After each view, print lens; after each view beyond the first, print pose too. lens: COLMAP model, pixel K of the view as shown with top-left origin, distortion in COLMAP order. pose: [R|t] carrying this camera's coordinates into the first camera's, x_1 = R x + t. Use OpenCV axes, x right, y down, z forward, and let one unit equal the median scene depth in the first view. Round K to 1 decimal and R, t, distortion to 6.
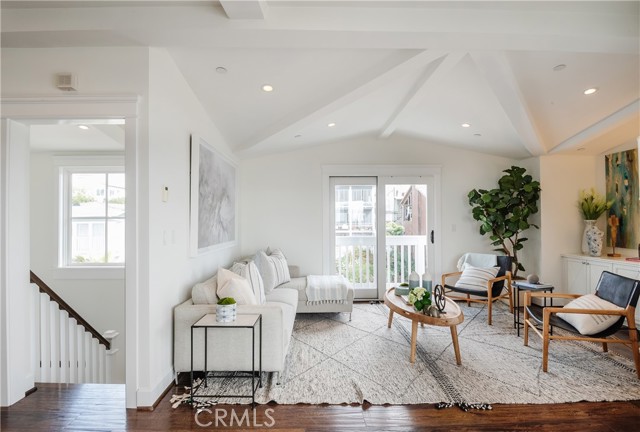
lens RADIAL K [[340.1, 0, 305.9], [0, 340.1, 217.2], [0, 0, 1]] dist [-0.036183, -0.000855]
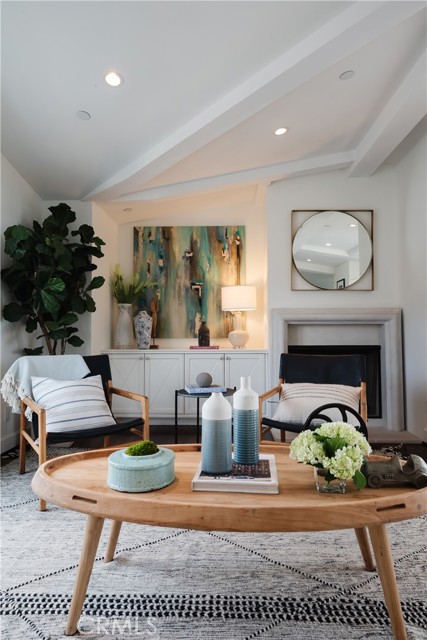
lens RADIAL K [[395.6, 0, 214.2], [0, 395.6, 321.9], [0, 0, 1]] dist [0.010575, -0.011550]
pose [[0.013342, 0.034408, 0.999319, -0.066564], [-0.007329, 0.999384, -0.034313, 0.086024], [-0.999884, -0.006866, 0.013586, 0.838599]]
